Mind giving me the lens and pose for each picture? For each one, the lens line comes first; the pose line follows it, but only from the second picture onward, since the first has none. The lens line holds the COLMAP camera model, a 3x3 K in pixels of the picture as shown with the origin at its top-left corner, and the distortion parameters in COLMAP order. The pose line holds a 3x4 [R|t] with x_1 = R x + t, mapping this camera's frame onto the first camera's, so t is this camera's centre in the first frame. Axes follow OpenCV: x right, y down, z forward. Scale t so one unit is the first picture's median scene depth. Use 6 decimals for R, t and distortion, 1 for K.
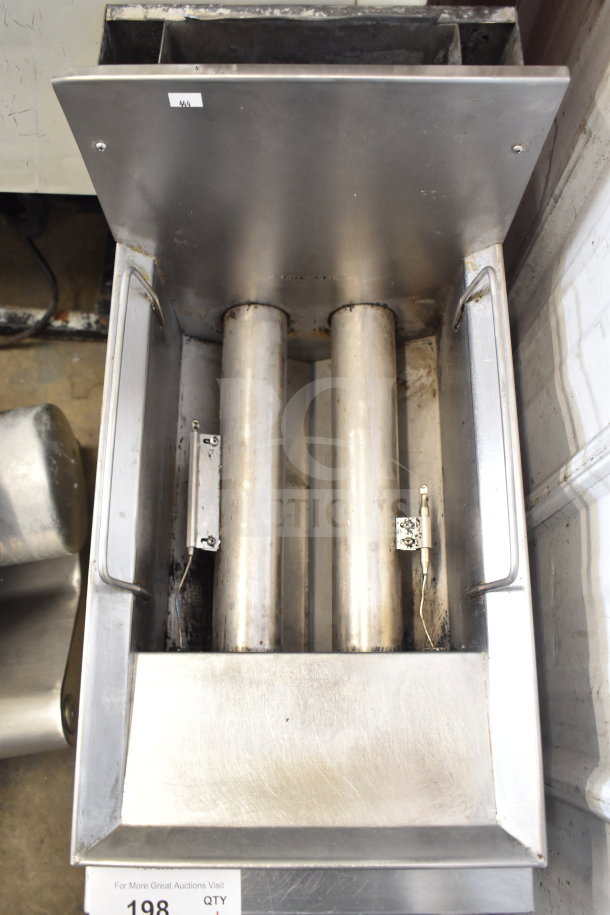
lens RADIAL K [[787.7, 0, 305.0], [0, 787.7, 457.5], [0, 0, 1]] dist [-0.087678, 0.002918]
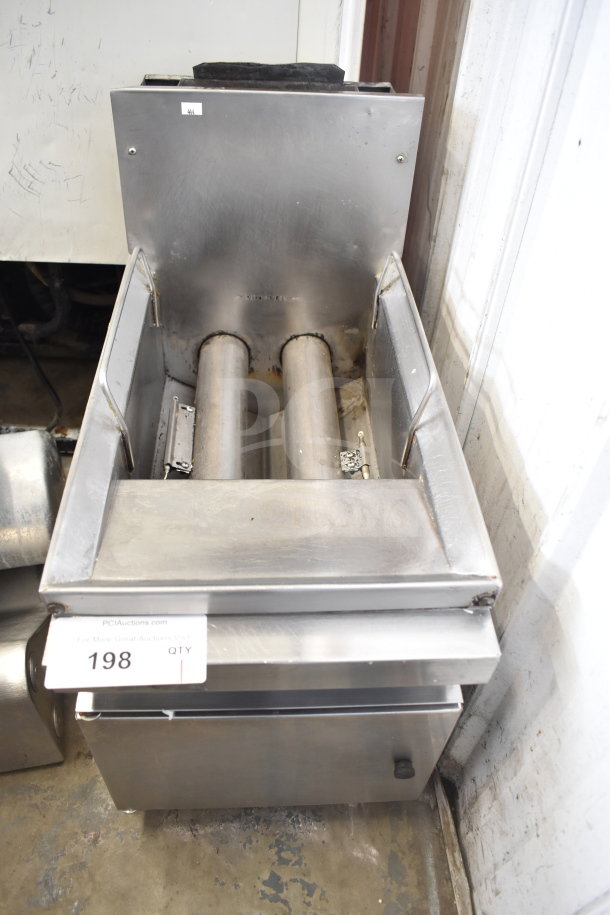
lens RADIAL K [[702.3, 0, 296.2], [0, 702.3, 457.6], [0, 0, 1]] dist [-0.088861, 0.006863]
pose [[0.997963, -0.000454, 0.063788, -0.019210], [0.032016, 0.868470, -0.494707, 0.602575], [-0.055173, 0.495741, 0.866716, 0.072294]]
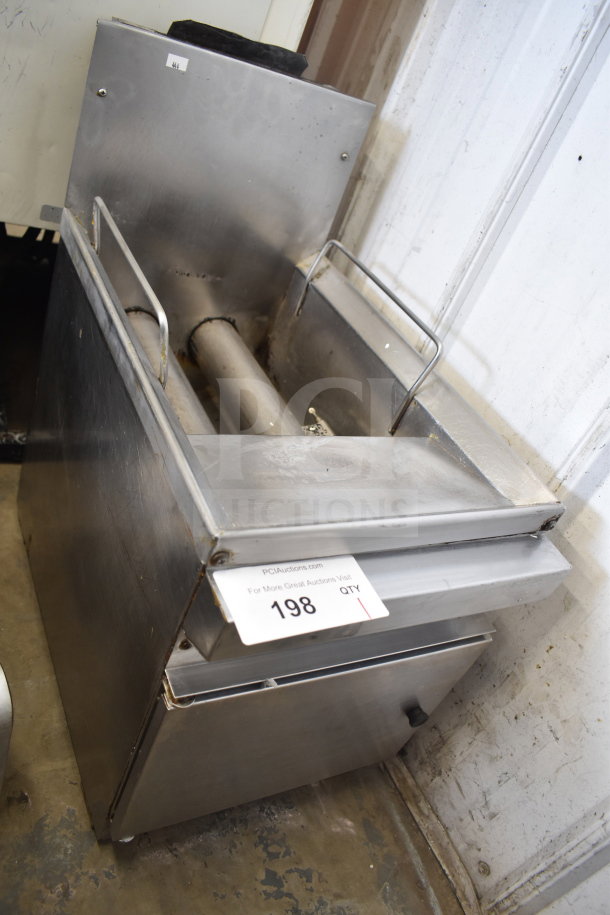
lens RADIAL K [[702.3, 0, 296.2], [0, 702.3, 457.6], [0, 0, 1]] dist [-0.088861, 0.006863]
pose [[0.845950, -0.007516, 0.533210, -0.465369], [0.299889, 0.833511, -0.464032, 0.610246], [-0.440949, 0.552452, 0.707362, 0.250563]]
